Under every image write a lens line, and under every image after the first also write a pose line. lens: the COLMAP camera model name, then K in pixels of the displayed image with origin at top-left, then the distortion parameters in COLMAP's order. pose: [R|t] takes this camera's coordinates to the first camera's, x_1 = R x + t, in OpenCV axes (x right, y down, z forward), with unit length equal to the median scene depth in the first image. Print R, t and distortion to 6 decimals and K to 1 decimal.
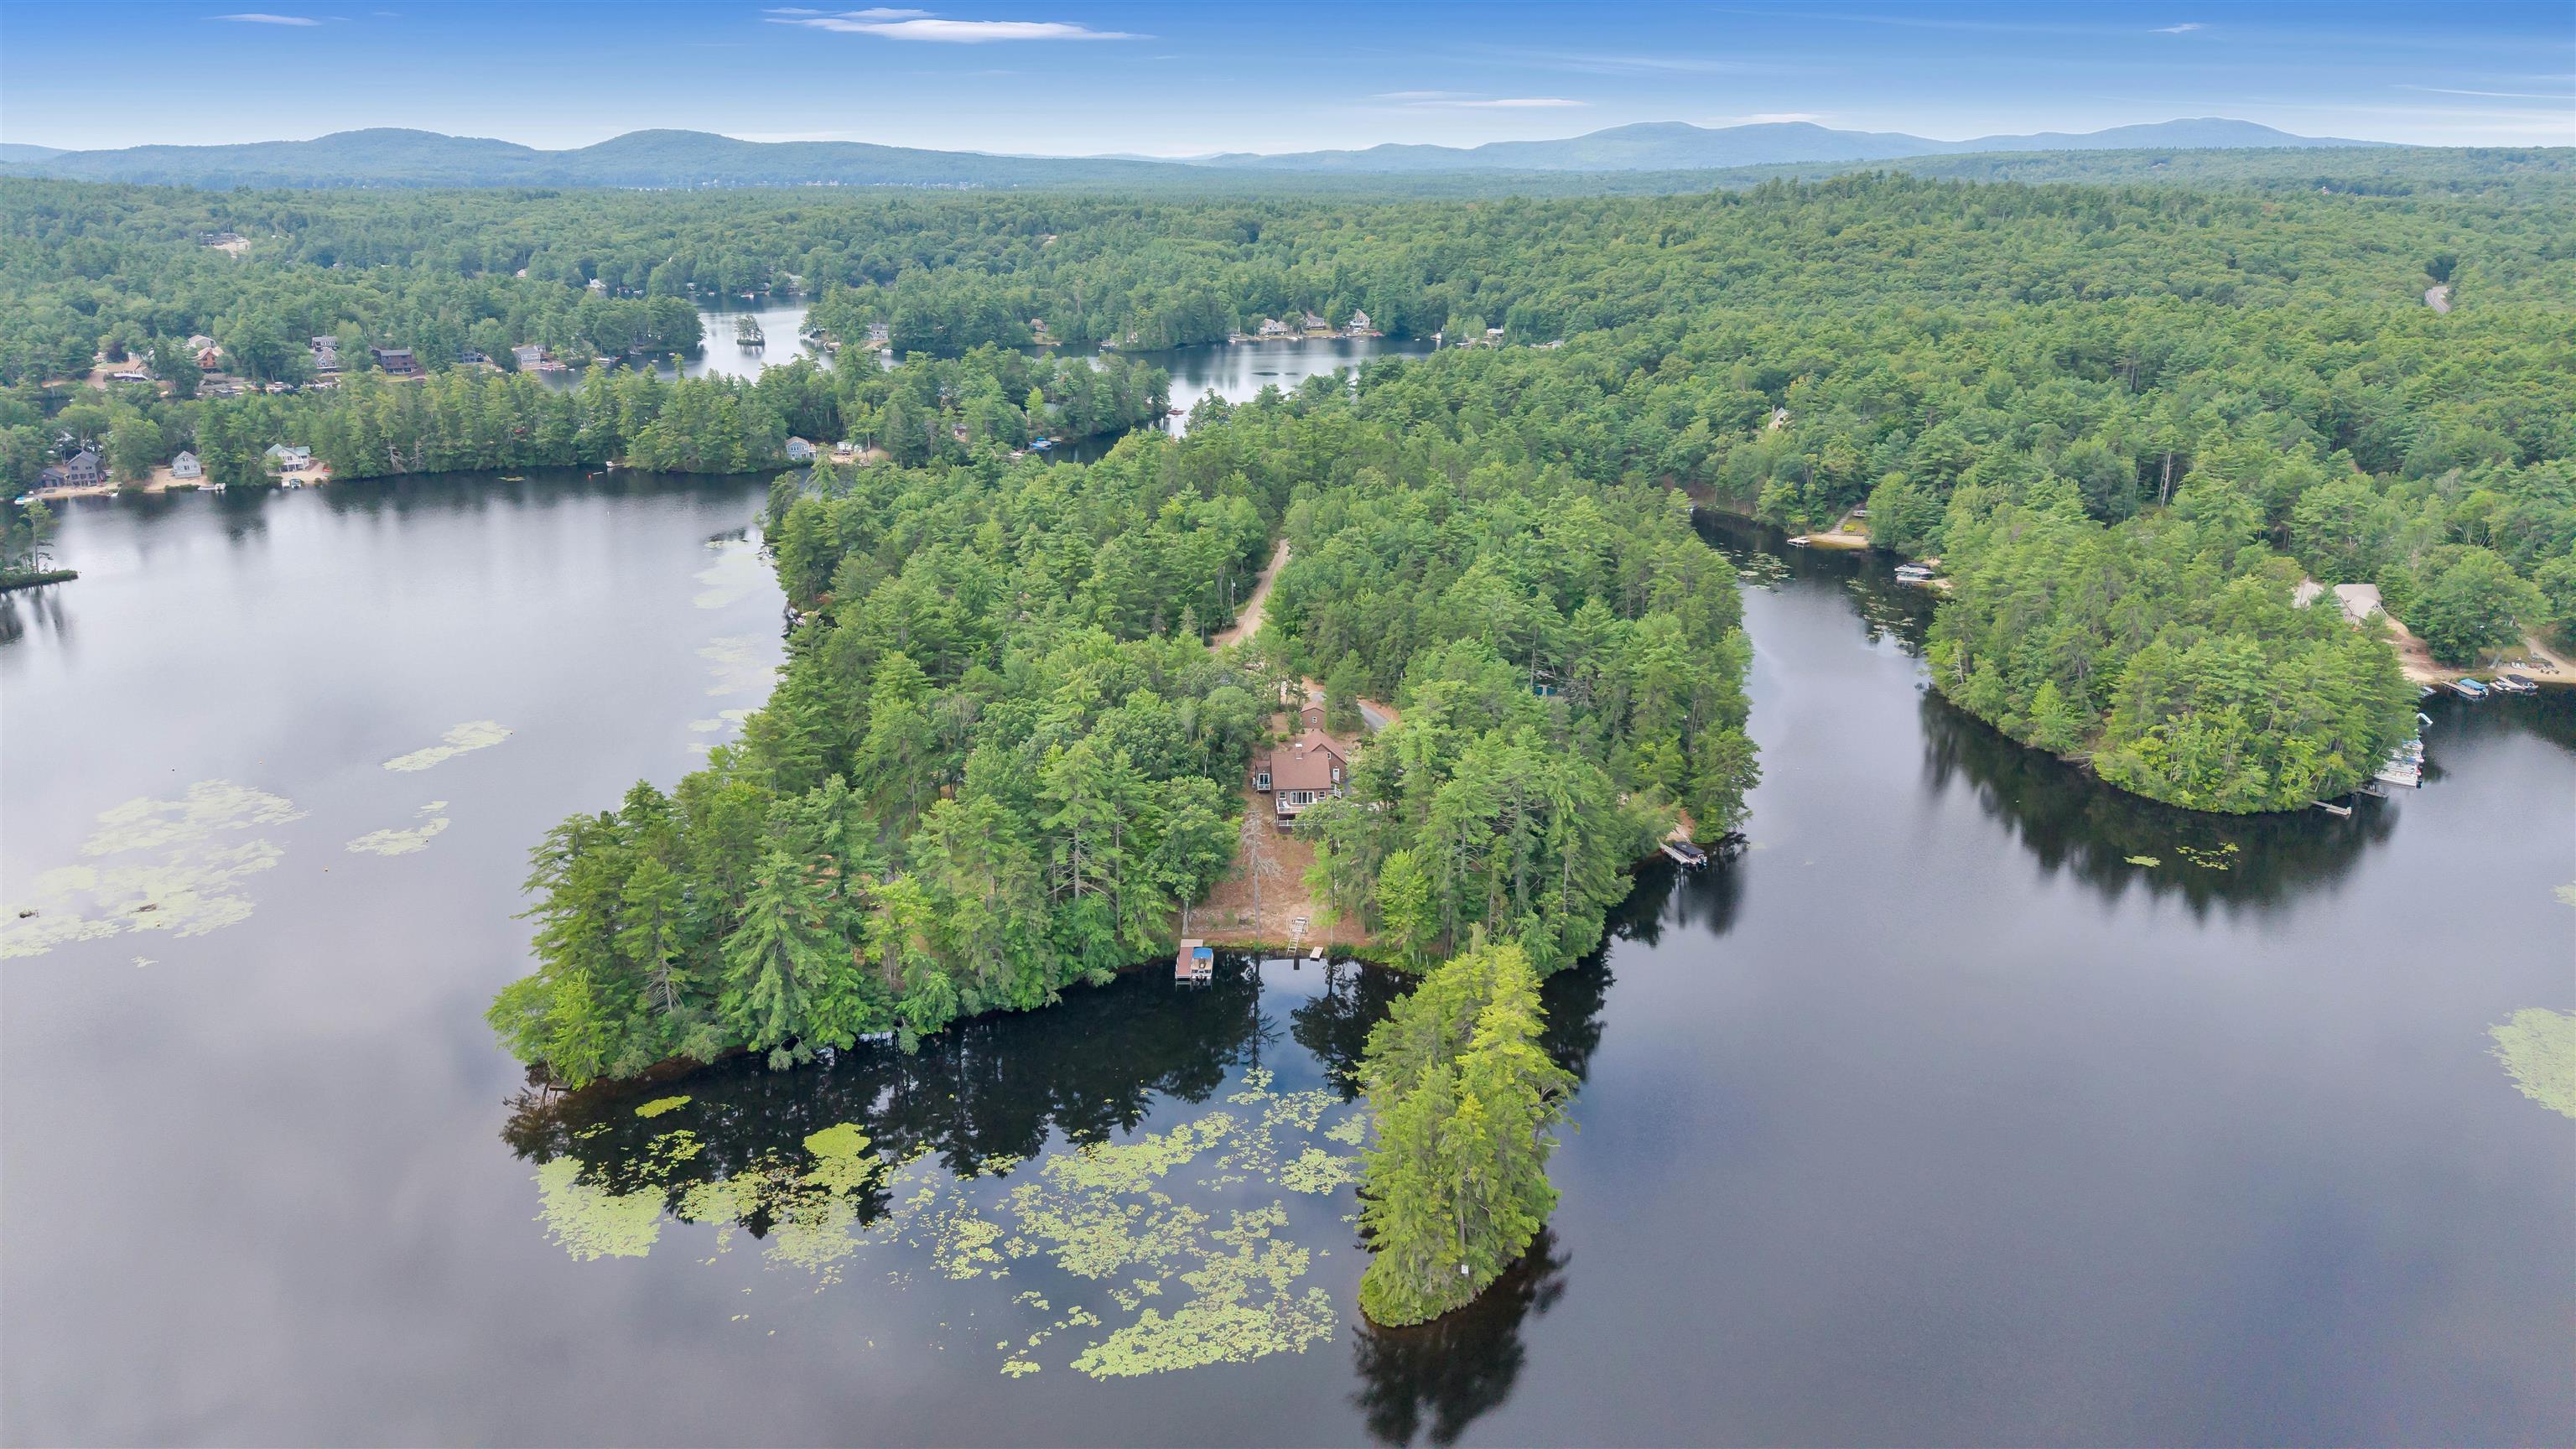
lens RADIAL K [[1740.2, 0, 1288.0], [0, 1740.2, 724.5], [0, 0, 1]] dist [0.002316, -0.026988]
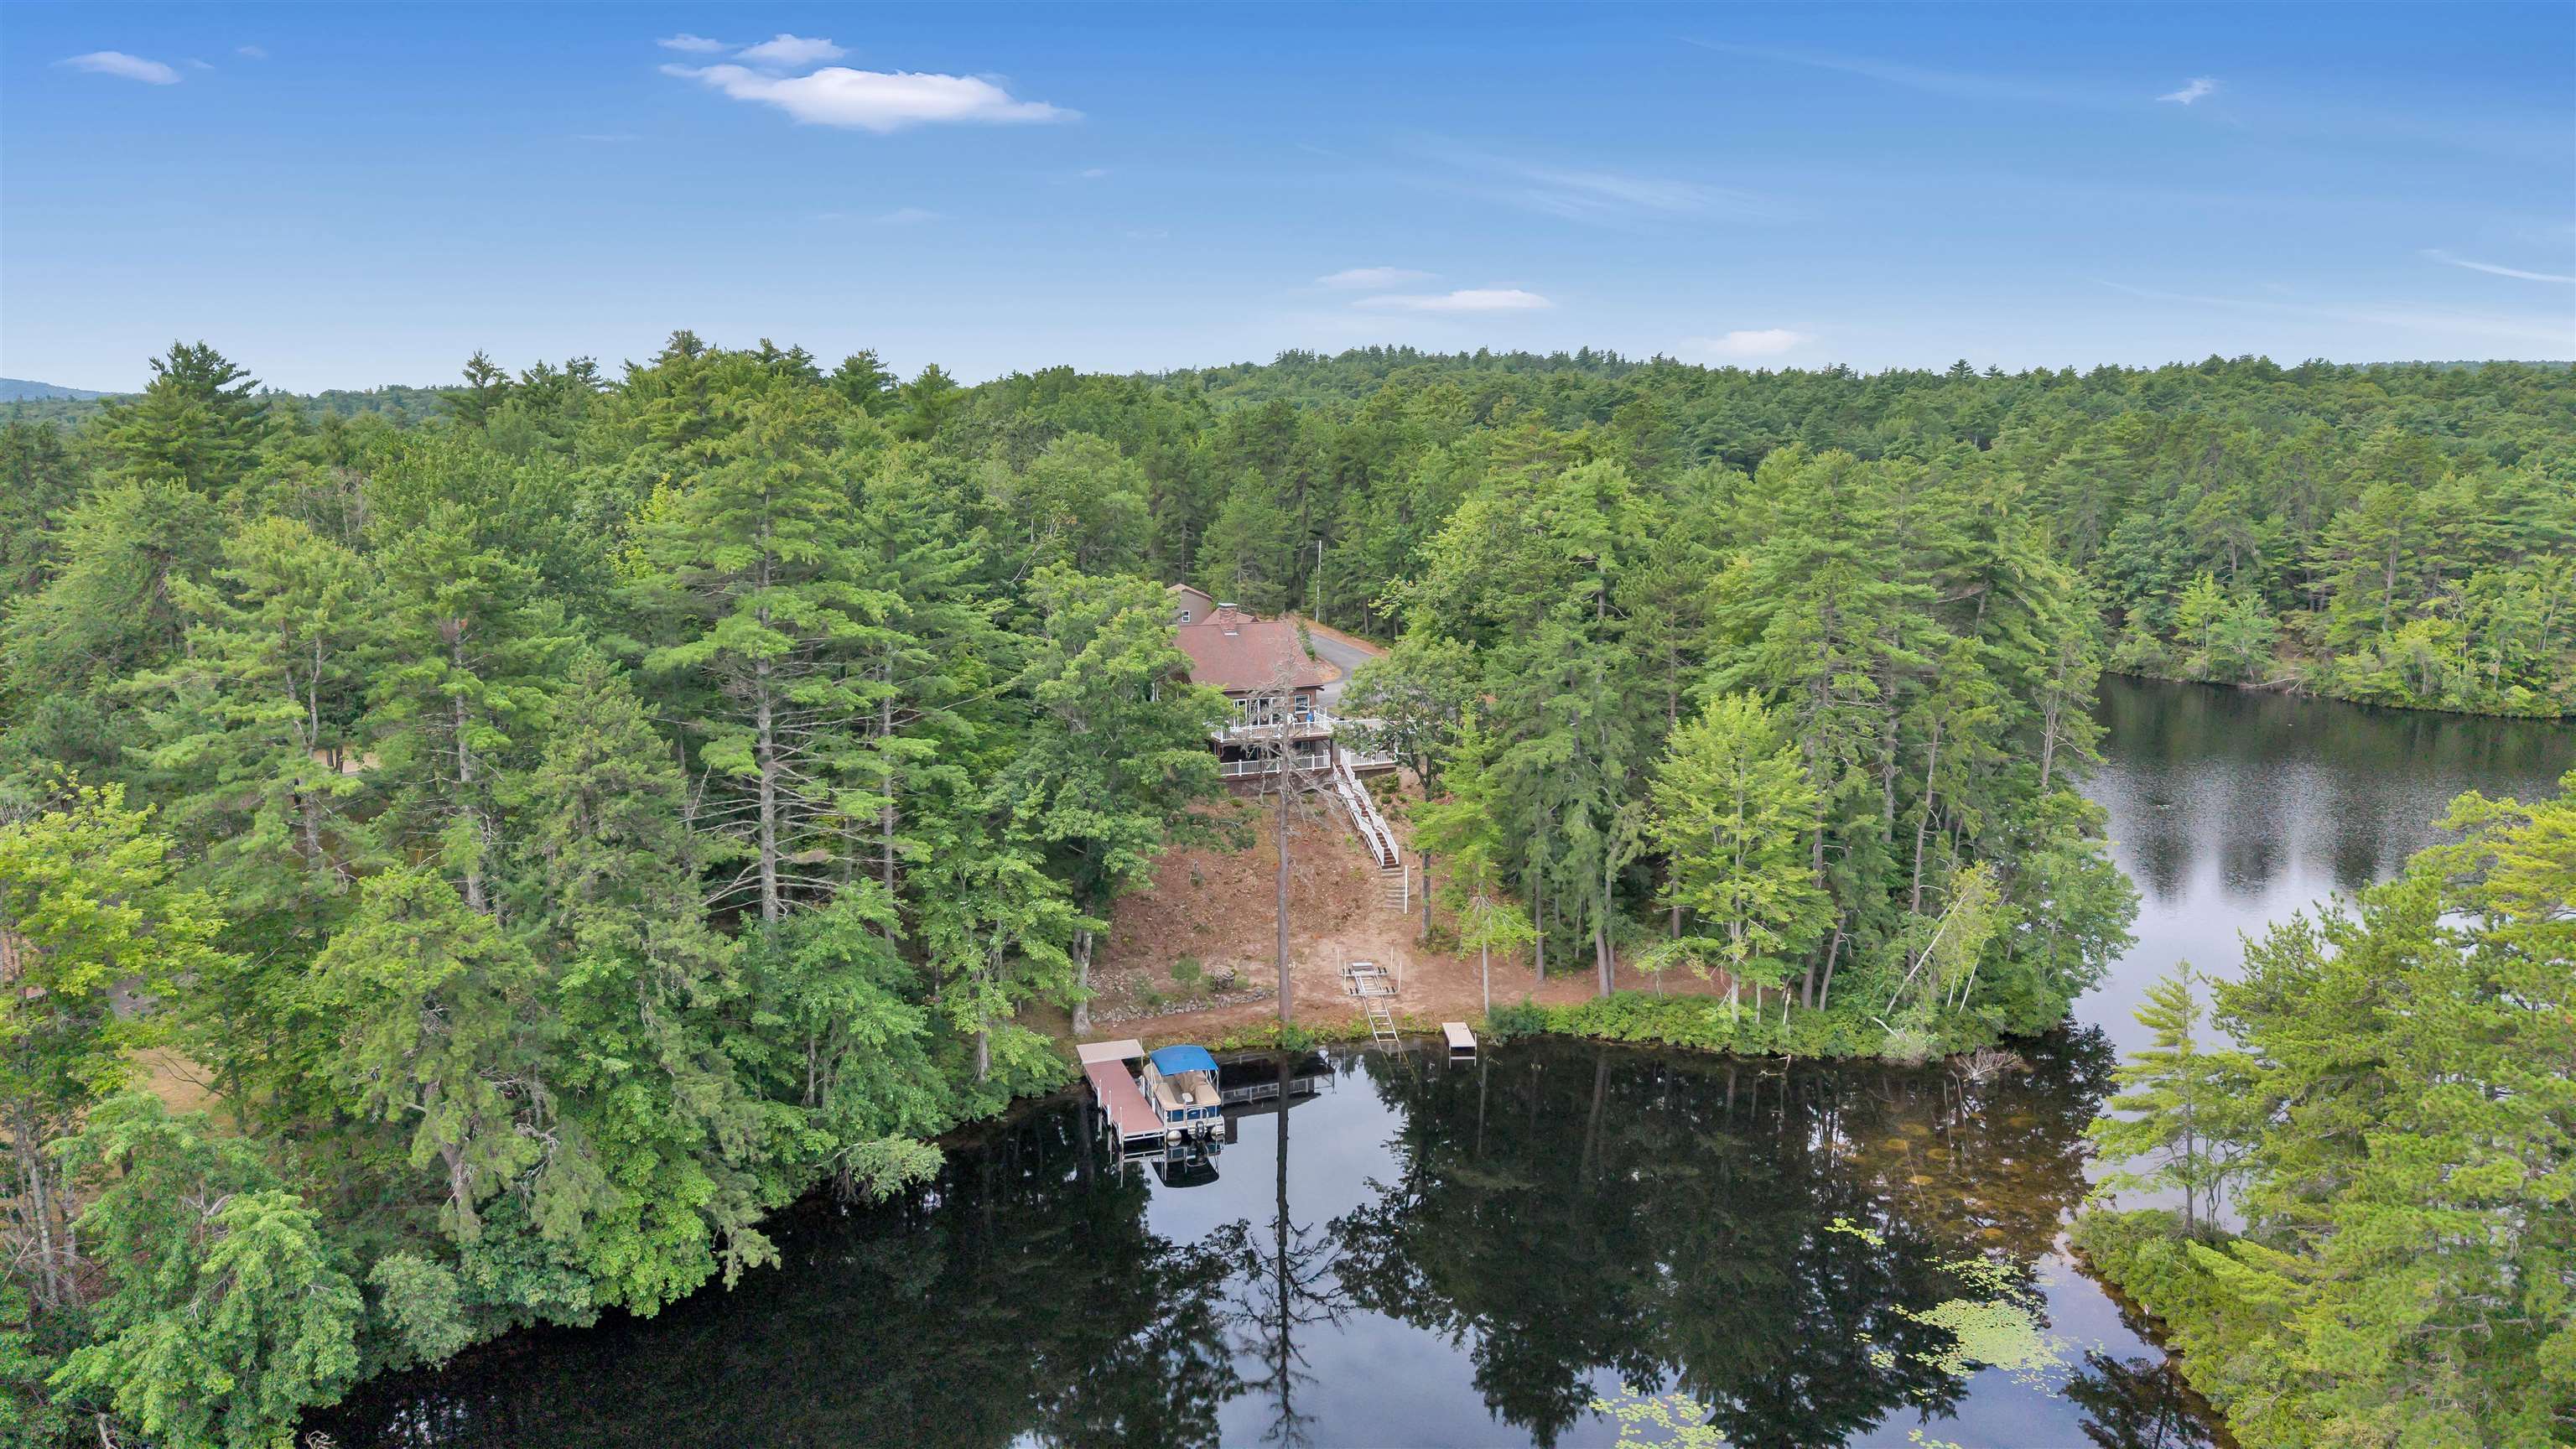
lens RADIAL K [[1740.2, 0, 1288.0], [0, 1740.2, 724.5], [0, 0, 1]] dist [0.002316, -0.026988]
pose [[0.955425, -0.057355, 0.289610, -0.128801], [0.098194, 0.986836, -0.128505, 0.119156], [-0.278427, 0.151215, 0.948479, 0.706635]]
